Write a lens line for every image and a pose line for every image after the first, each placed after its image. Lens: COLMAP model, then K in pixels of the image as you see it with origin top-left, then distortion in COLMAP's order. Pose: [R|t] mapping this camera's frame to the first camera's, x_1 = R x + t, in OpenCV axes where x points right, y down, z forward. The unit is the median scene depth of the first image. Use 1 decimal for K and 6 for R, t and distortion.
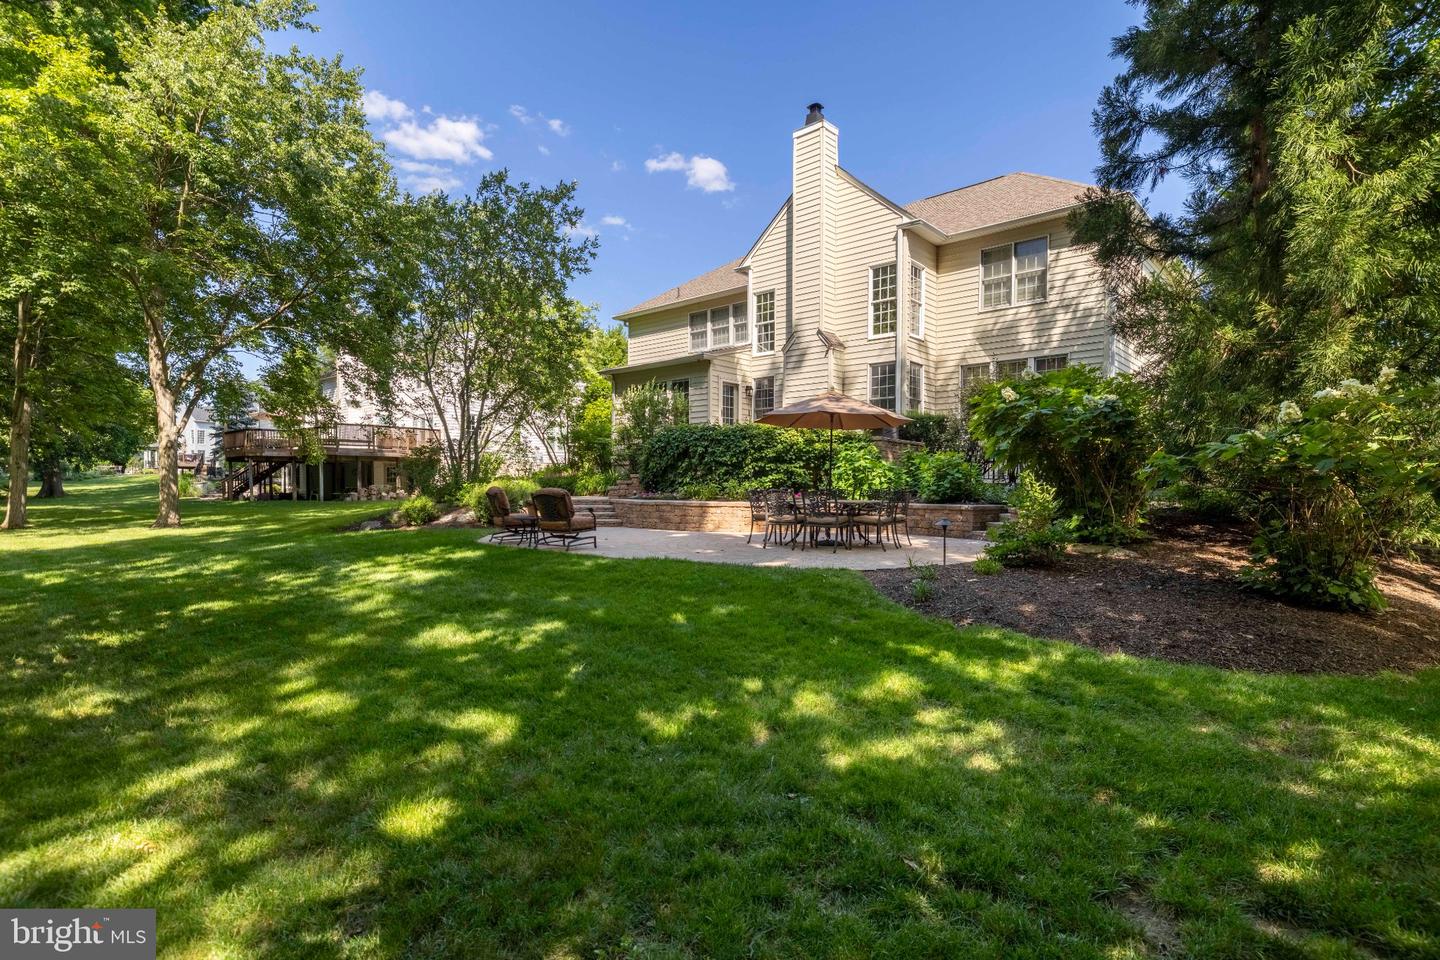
lens RADIAL K [[693.8, 0, 723.4], [0, 693.8, 508.6], [0, 0, 1]] dist [-0.004513, -0.000493]
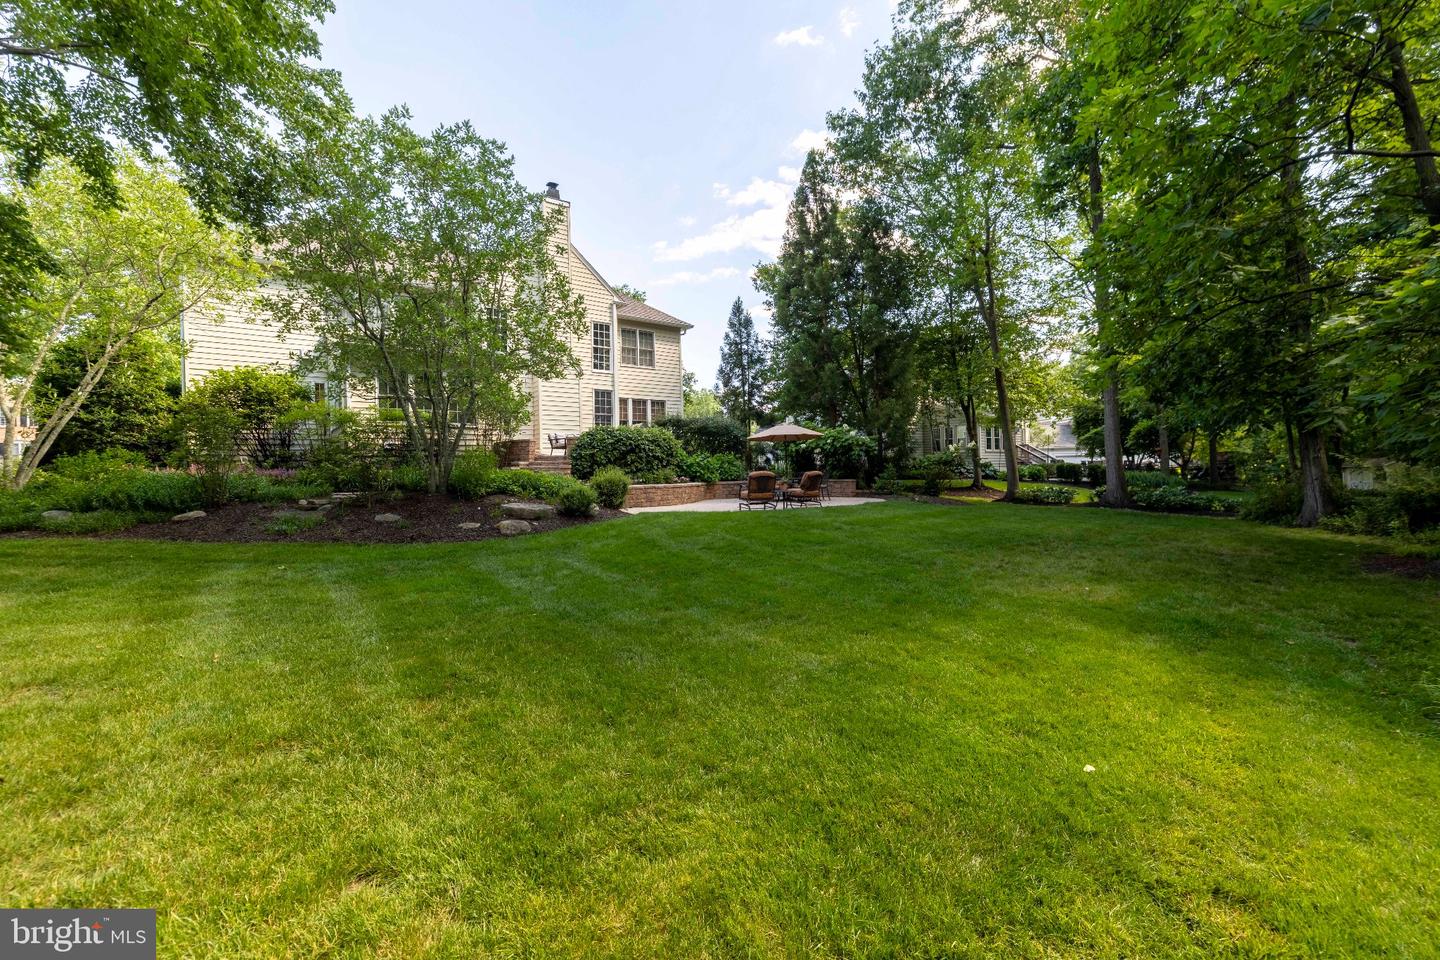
lens RADIAL K [[619.1, 0, 713.4], [0, 619.1, 473.8], [0, 0, 1]] dist [0.000264, 0.000059]
pose [[0.200202, -0.004623, 0.979744, -0.968194], [0.056388, 0.998386, -0.006812, -0.014061], [-0.978131, 0.056610, 0.200140, 0.516069]]
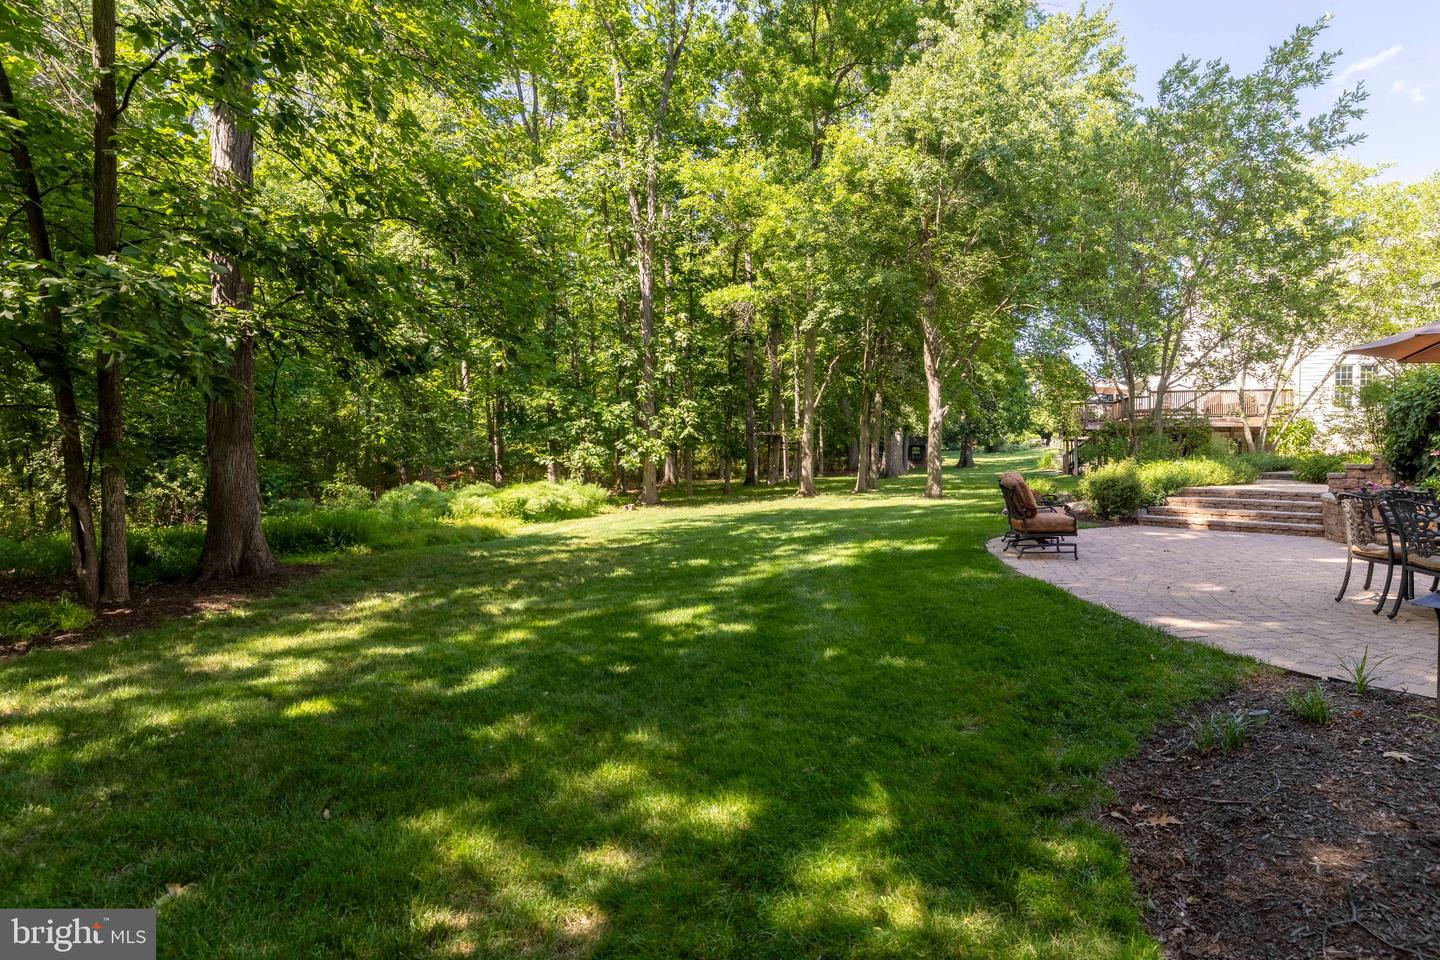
lens RADIAL K [[760.9, 0, 715.1], [0, 760.9, 450.2], [0, 0, 1]] dist [0.002307, -0.000583]
pose [[0.393217, -0.002203, -0.919443, 0.233254], [-0.035920, 0.999197, -0.017756, -0.018023], [0.918744, 0.040009, 0.392822, 0.186400]]
